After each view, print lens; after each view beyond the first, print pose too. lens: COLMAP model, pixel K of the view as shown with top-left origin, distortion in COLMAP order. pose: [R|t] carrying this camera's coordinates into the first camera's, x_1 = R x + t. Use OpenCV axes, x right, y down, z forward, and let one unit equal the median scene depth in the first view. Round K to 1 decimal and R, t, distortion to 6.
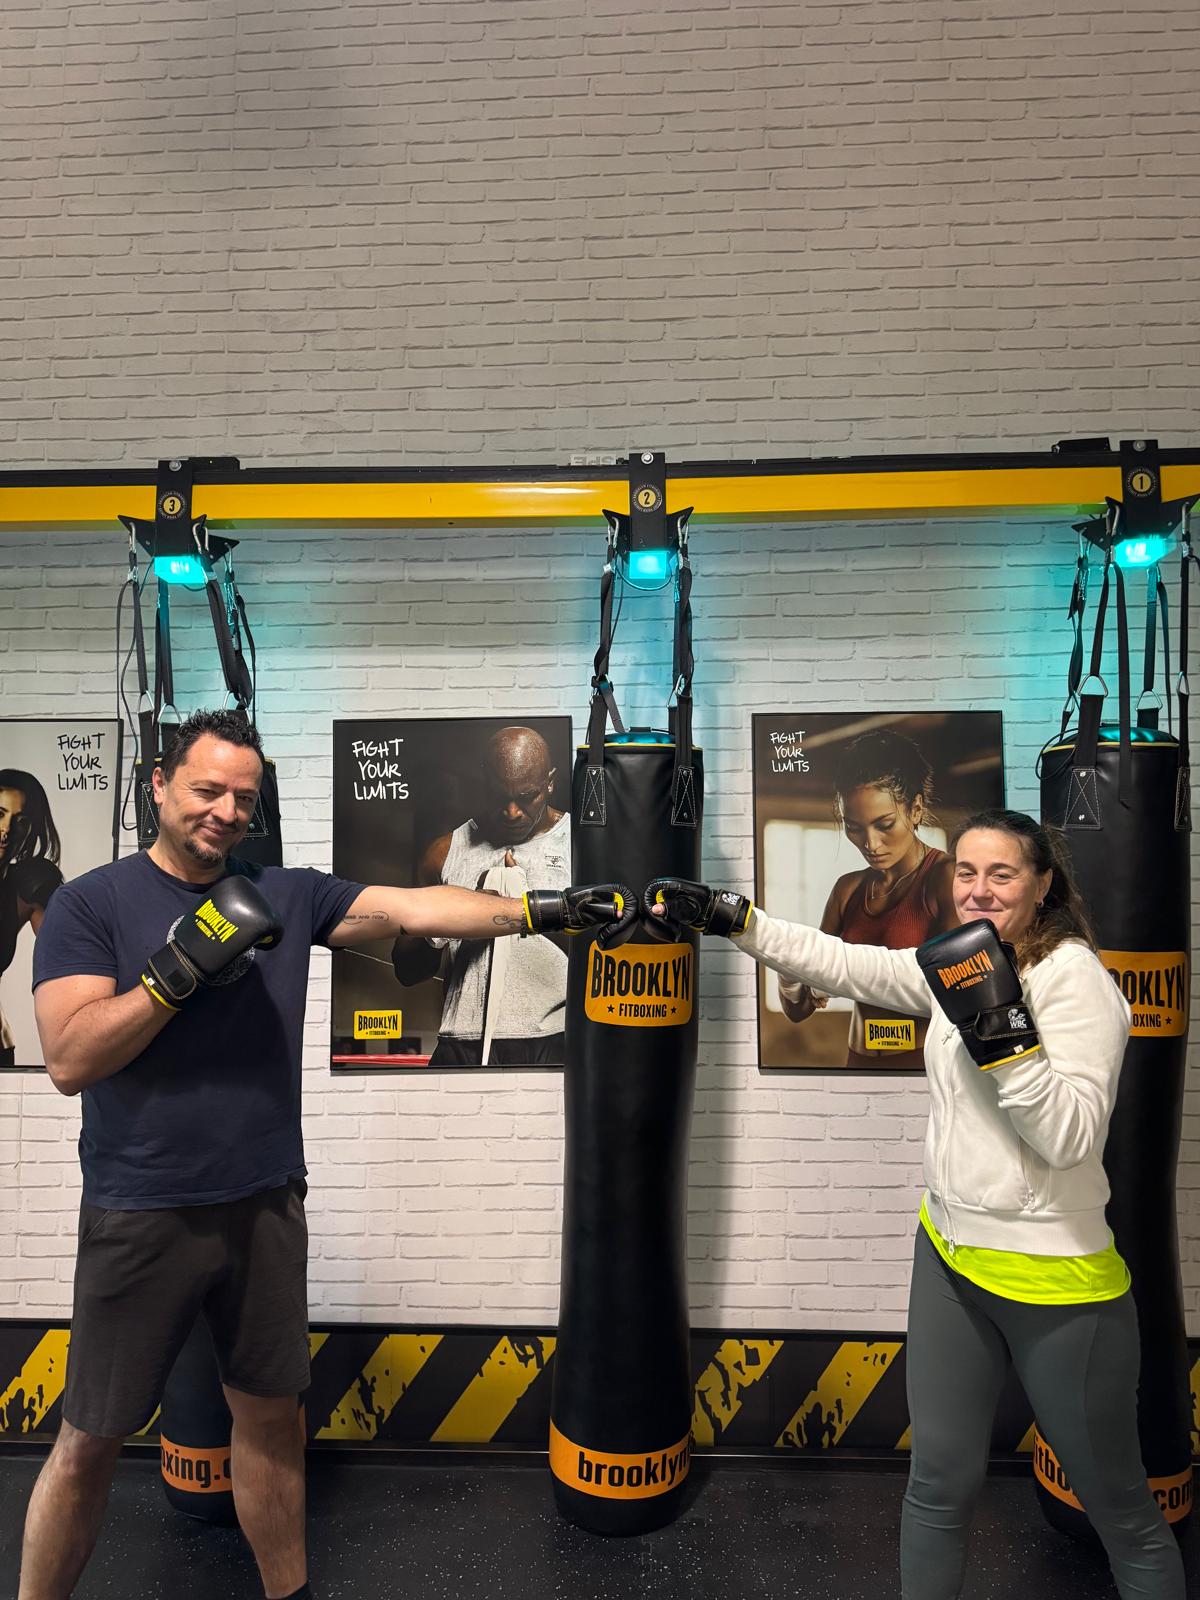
lens RADIAL K [[1144.0, 0, 613.3], [0, 1144.0, 786.9], [0, 0, 1]] dist [0.066545, -0.091637]
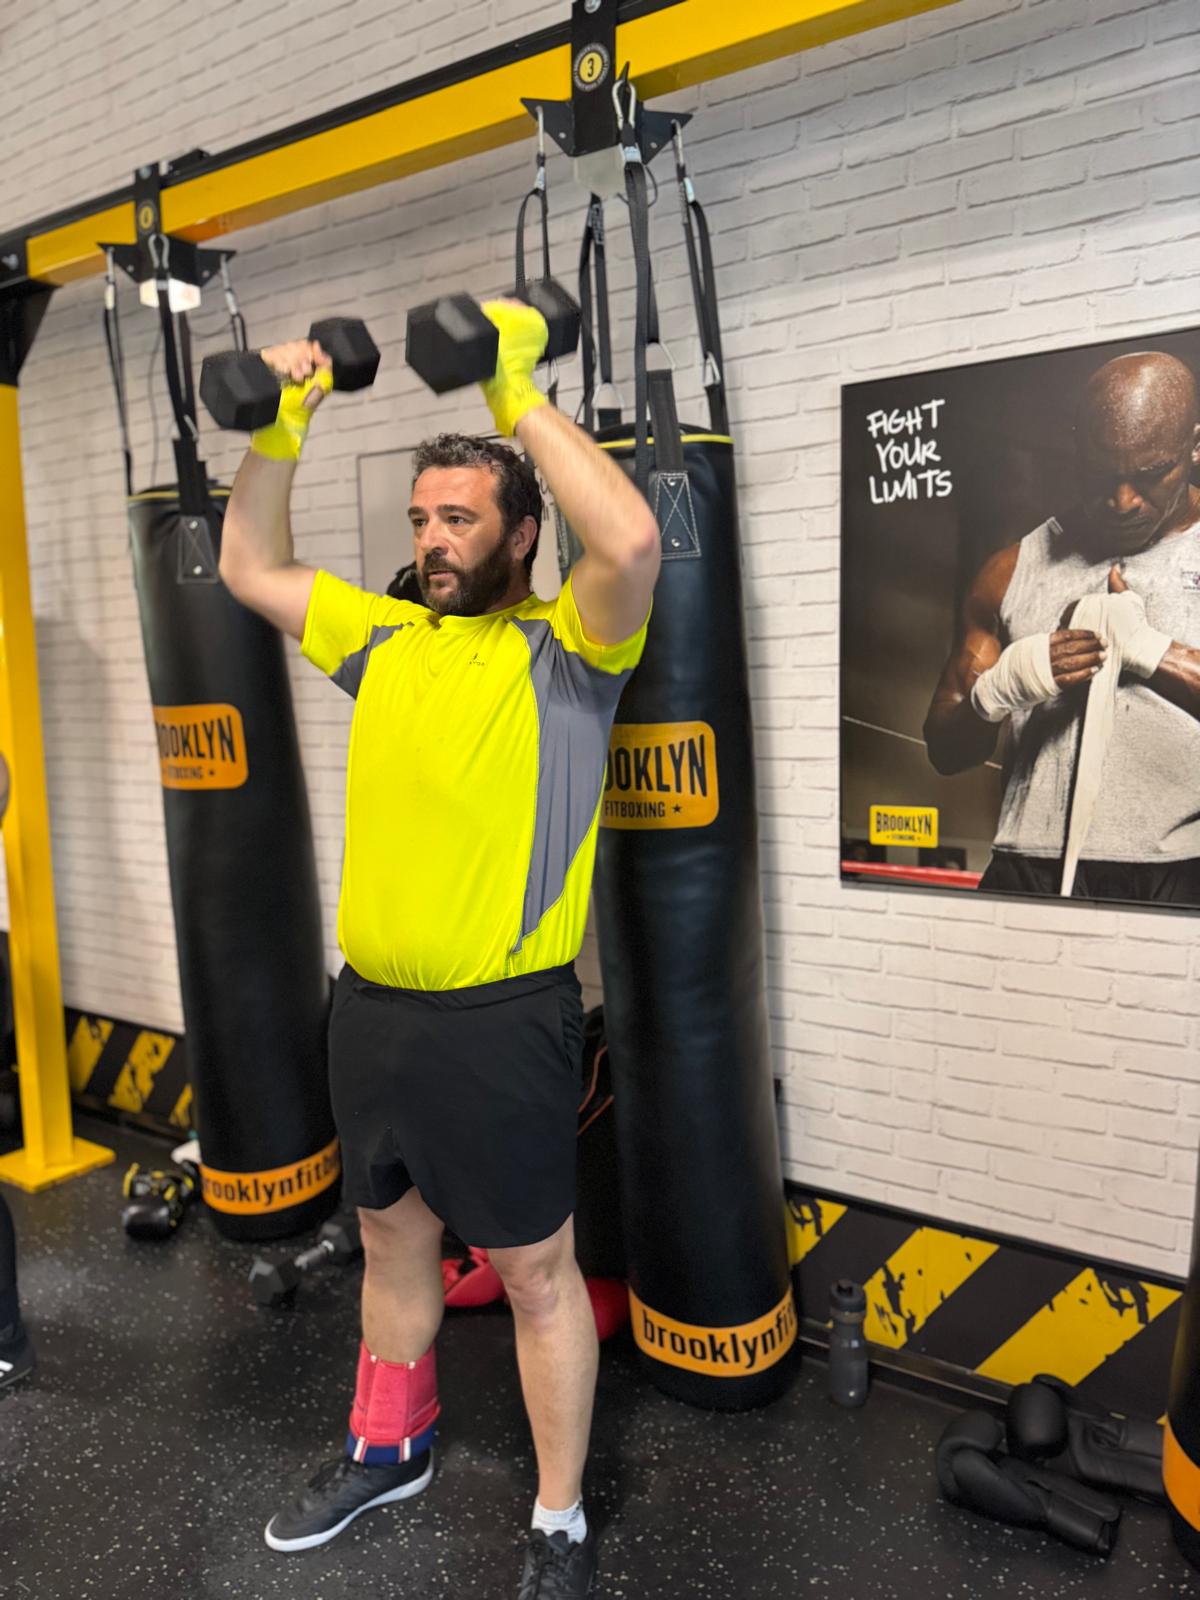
lens RADIAL K [[1144.0, 0, 590.7], [0, 1144.0, 801.0], [0, 0, 1]] dist [0.066545, -0.091637]
pose [[0.861267, 0.050264, -0.505660, -0.013111], [0.056706, 0.979374, 0.193937, 0.043279], [0.504978, -0.195706, 0.840652, 0.306680]]
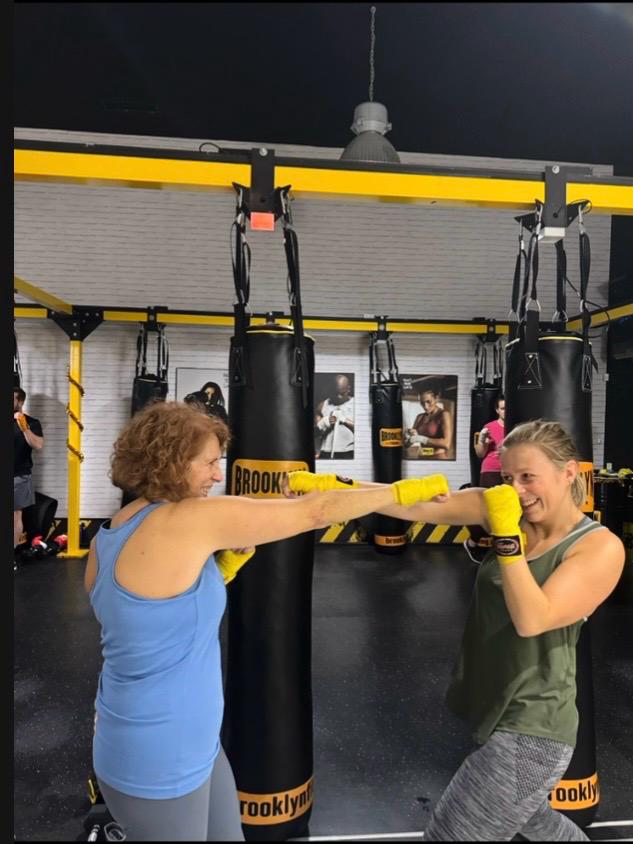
lens RADIAL K [[603.5, 0, 339.7], [0, 603.5, 426.6], [0, 0, 1]] dist [0.066545, -0.091637]
pose [[0.990050, 0.017156, 0.139669, -0.384457], [-0.034932, 0.991435, 0.125839, -0.141810], [-0.136314, -0.129466, 0.982170, -1.103216]]
